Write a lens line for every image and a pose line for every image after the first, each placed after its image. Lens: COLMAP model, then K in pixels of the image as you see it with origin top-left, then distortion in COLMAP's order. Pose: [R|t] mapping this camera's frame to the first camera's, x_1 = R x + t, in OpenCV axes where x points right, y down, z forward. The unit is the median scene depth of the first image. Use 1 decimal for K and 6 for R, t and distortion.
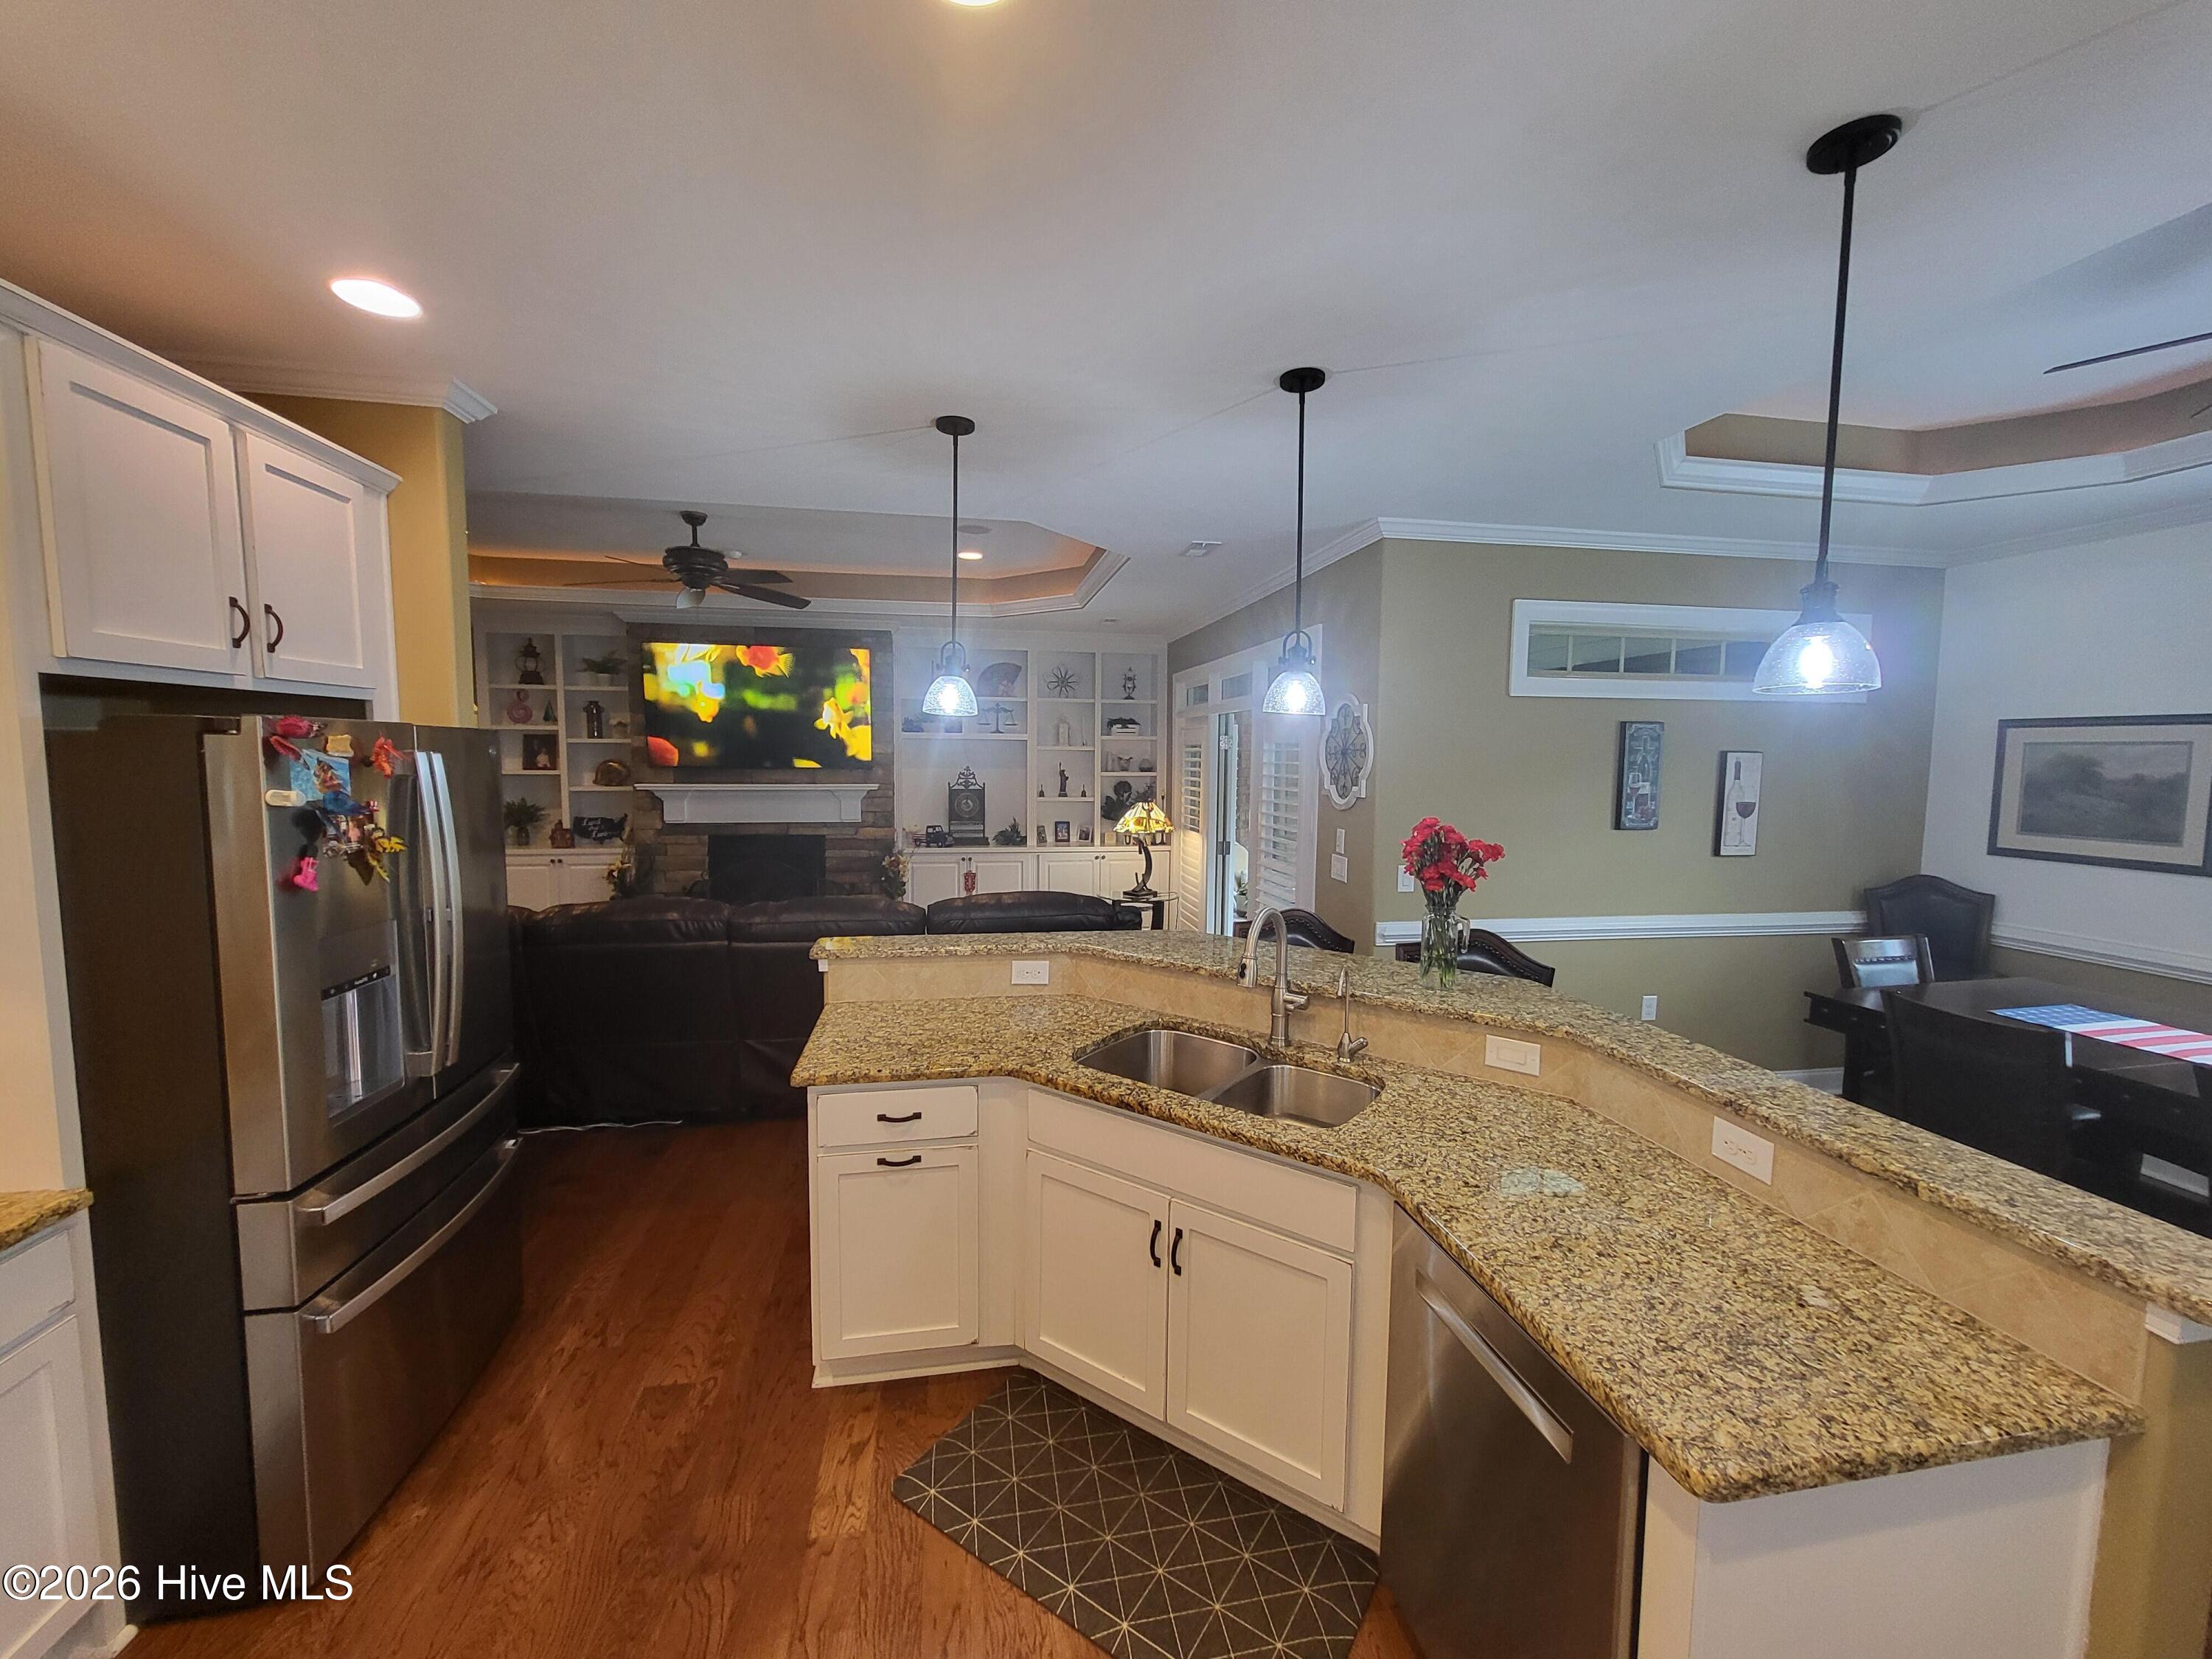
lens RADIAL K [[863.9, 0, 1097.7], [0, 863.9, 825.9], [0, 0, 1]] dist [0.002898, 0.000218]
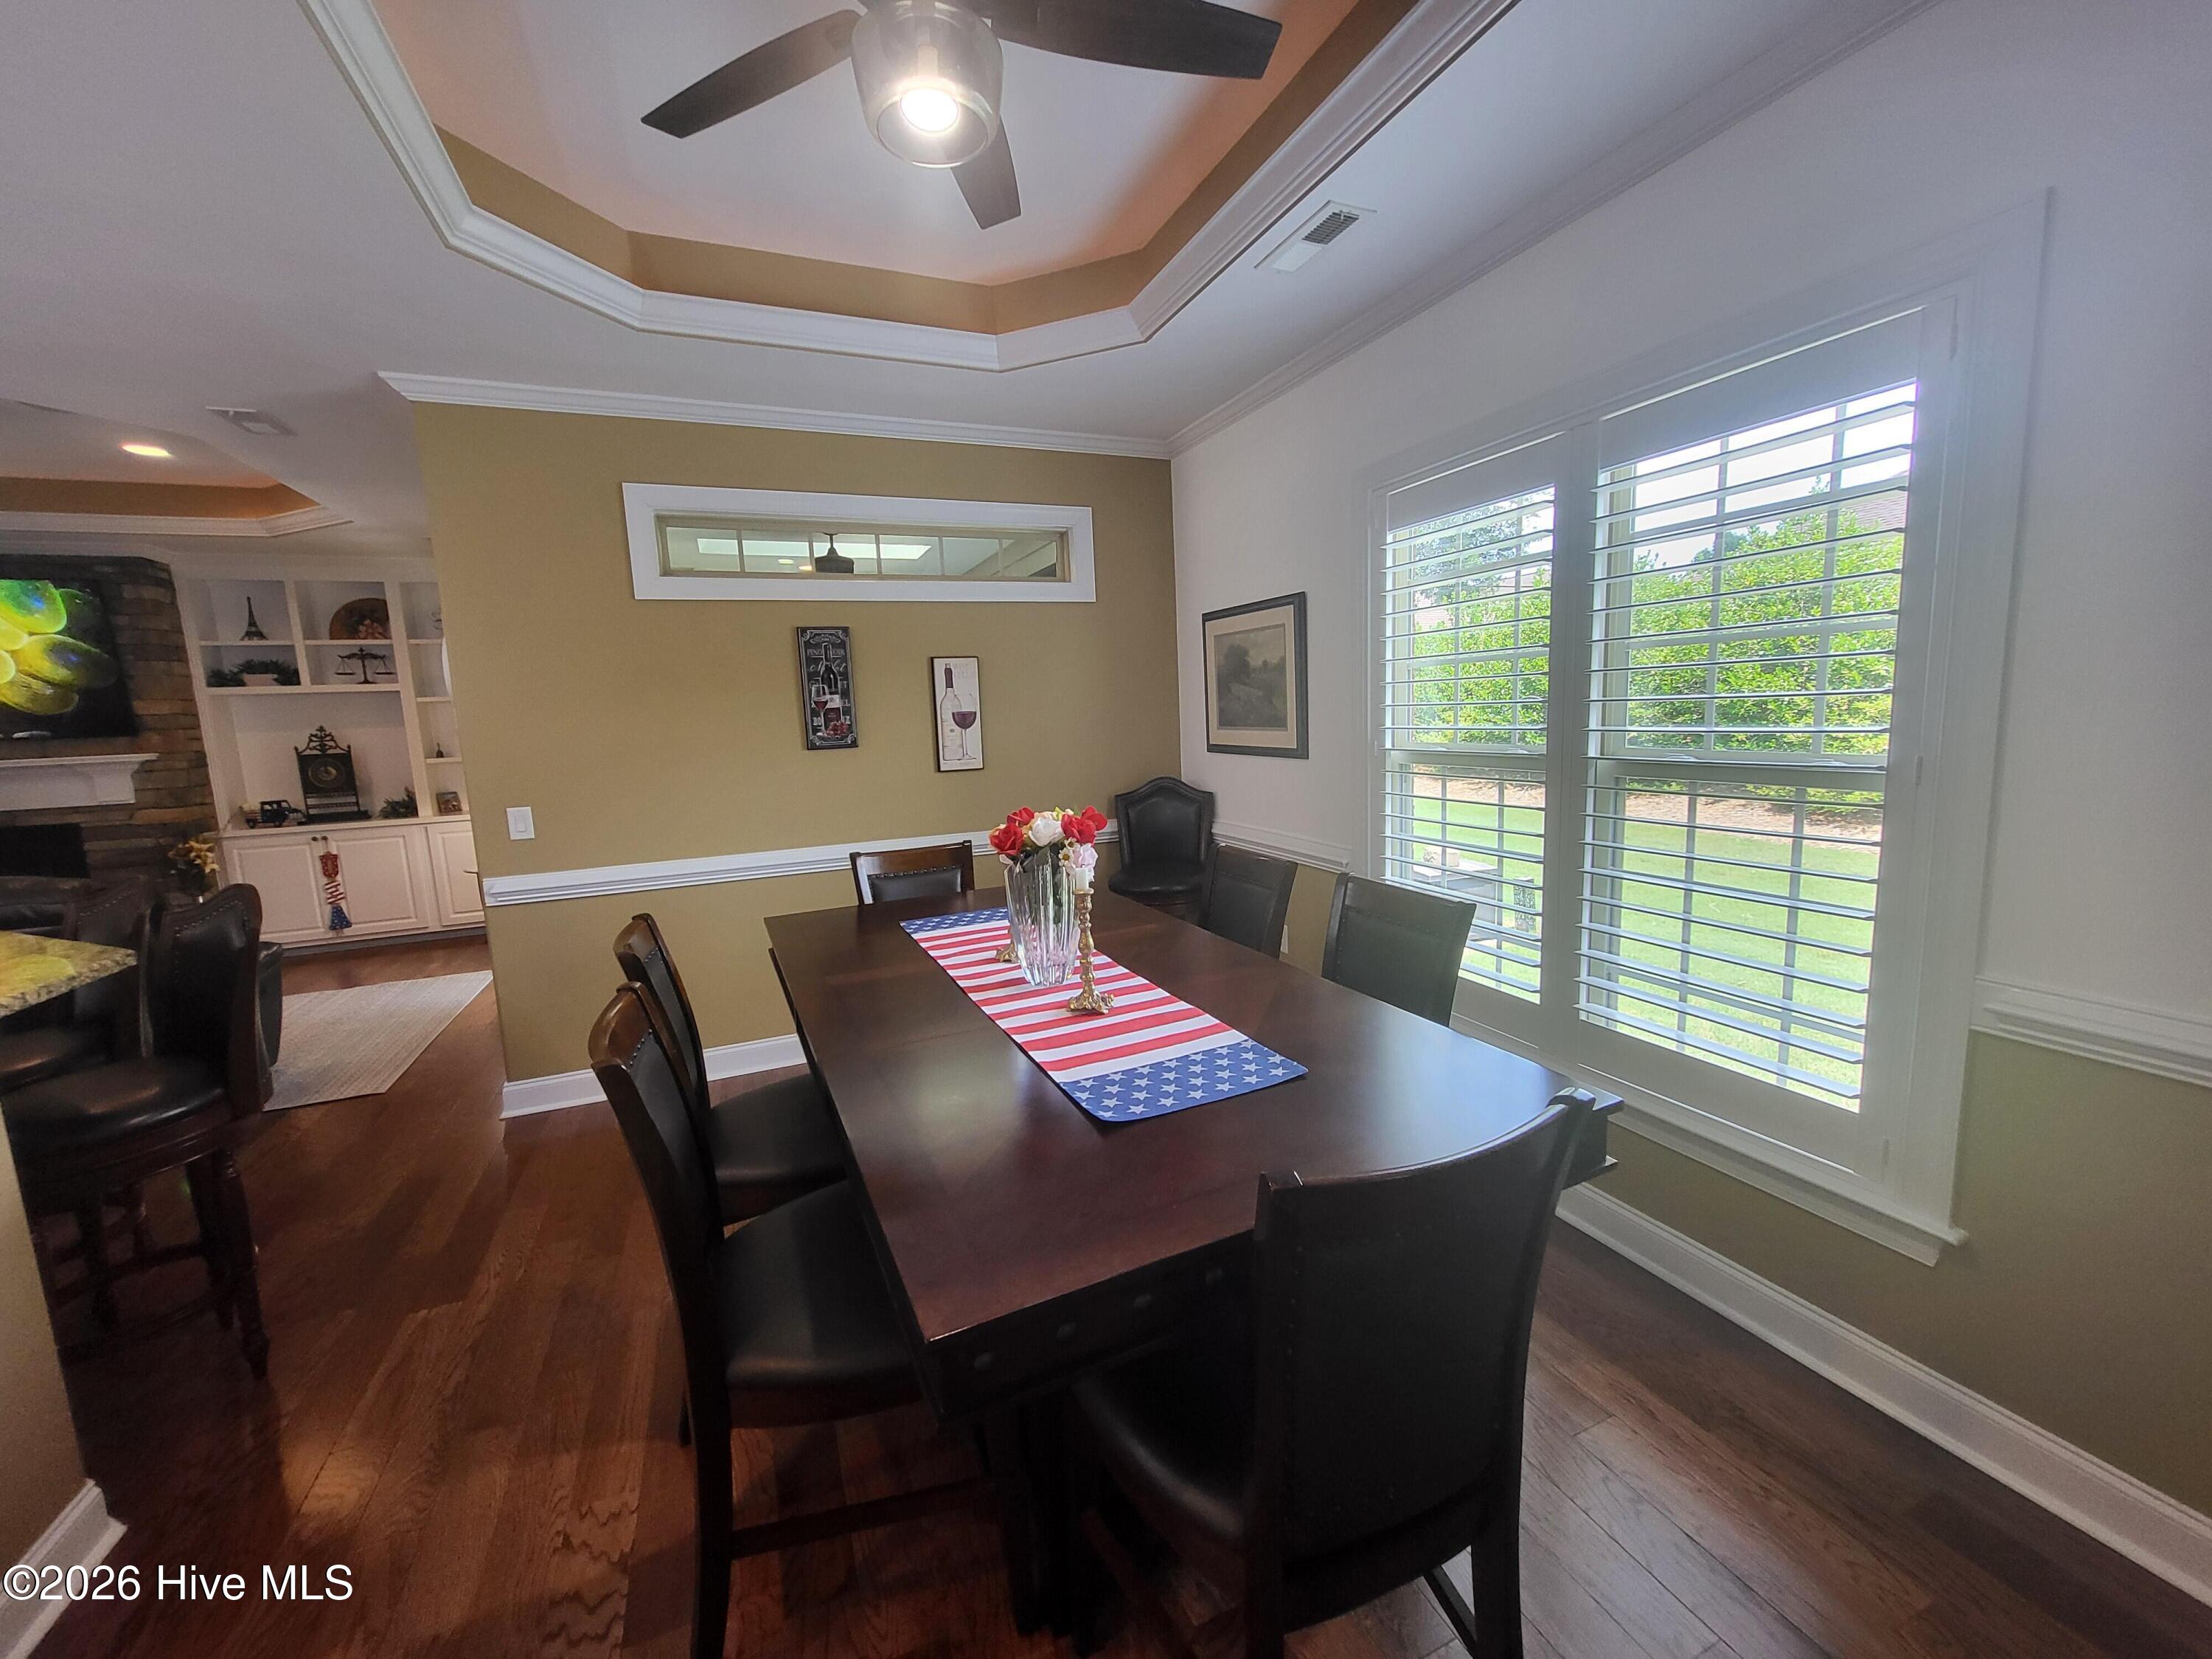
lens RADIAL K [[863.9, 0, 1098.7], [0, 863.9, 822.4], [0, 0, 1]] dist [0.002898, 0.000218]
pose [[0.974987, -0.078168, 0.208062, 0.686974], [0.068372, 0.996204, 0.053874, 0.050381], [-0.211484, -0.038301, 0.976631, 0.062956]]
